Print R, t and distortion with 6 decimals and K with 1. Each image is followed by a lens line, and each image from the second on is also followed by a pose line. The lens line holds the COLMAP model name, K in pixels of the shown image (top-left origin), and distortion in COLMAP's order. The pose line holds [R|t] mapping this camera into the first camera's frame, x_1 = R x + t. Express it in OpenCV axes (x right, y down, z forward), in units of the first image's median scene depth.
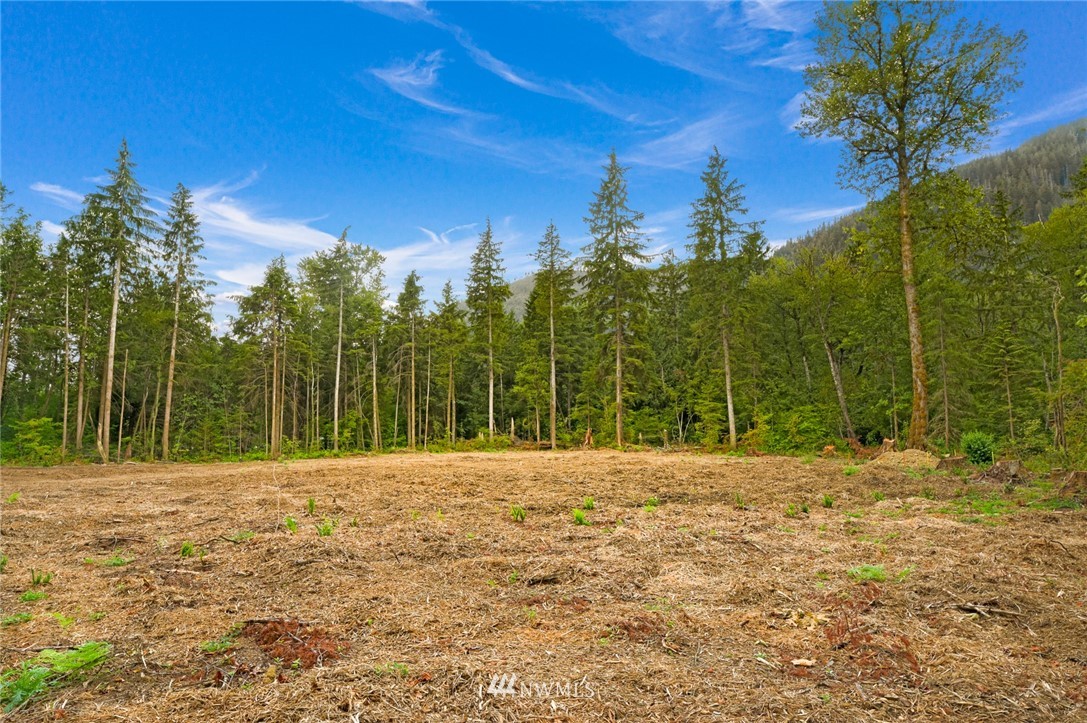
lens RADIAL K [[640.6, 0, 543.5], [0, 640.6, 361.5], [0, 0, 1]] dist [0.006139, 0.003937]
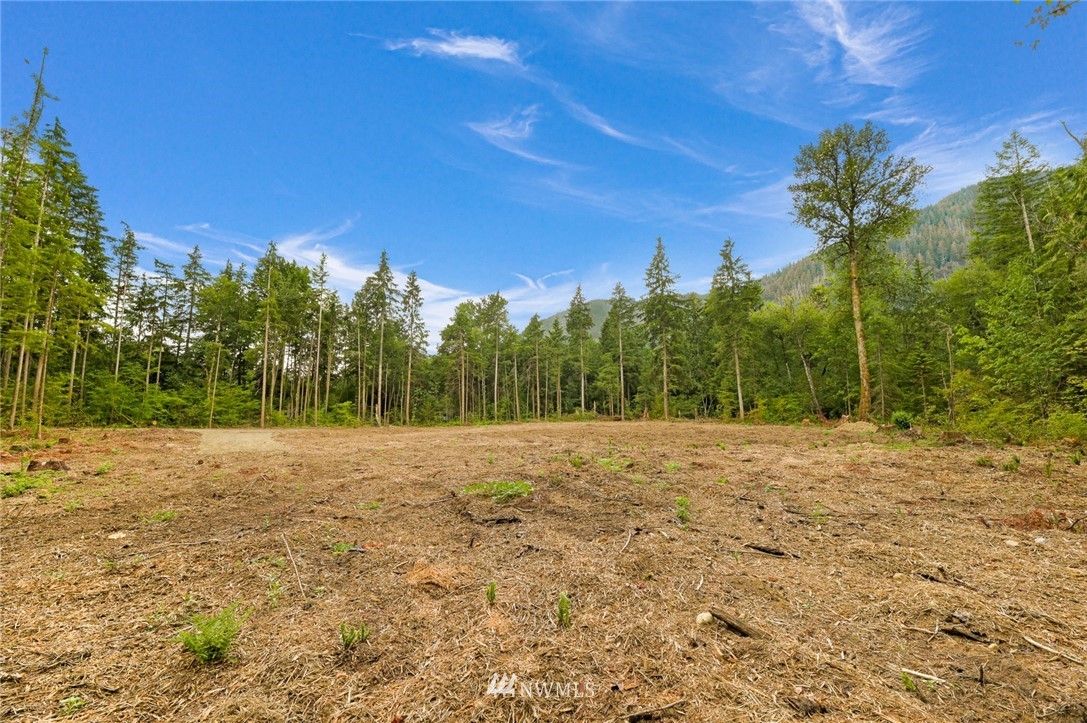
lens RADIAL K [[431.1, 0, 543.5], [0, 431.1, 361.5], [0, 0, 1]] dist [0.000627, -0.000329]
pose [[0.994140, -0.009380, -0.107693, -0.082660], [0.009388, 0.999956, -0.000437, -0.017523], [0.107692, -0.000577, 0.994184, -0.135209]]
